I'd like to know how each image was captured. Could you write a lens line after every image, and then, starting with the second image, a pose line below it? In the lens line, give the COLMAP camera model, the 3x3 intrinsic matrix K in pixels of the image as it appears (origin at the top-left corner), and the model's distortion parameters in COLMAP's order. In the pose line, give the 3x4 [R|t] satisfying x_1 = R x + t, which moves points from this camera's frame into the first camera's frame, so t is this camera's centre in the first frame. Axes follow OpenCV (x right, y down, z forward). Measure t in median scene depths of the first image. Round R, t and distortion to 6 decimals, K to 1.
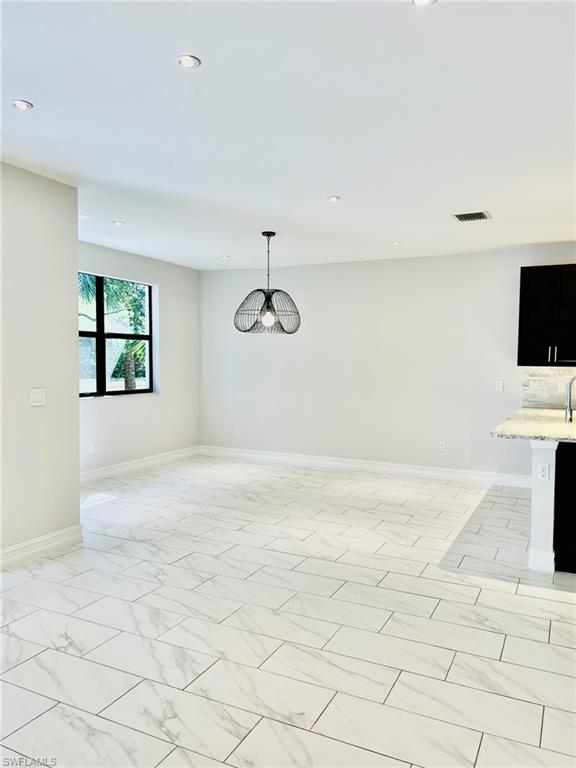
lens RADIAL K [[581.7, 0, 290.8], [0, 581.7, 380.9], [0, 0, 1]] dist [0.016539, -0.008178]
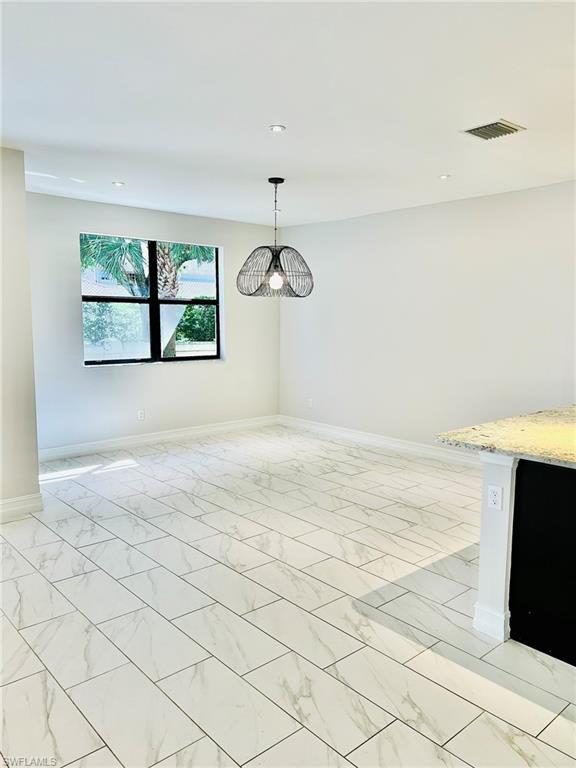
lens RADIAL K [[581.7, 0, 290.4], [0, 581.7, 386.7], [0, 0, 1]] dist [0.016539, -0.008178]
pose [[0.924387, 0.042134, -0.379123, 0.320697], [-0.011317, 0.996473, 0.083150, -0.020757], [0.381289, -0.072572, 0.921603, 0.192515]]
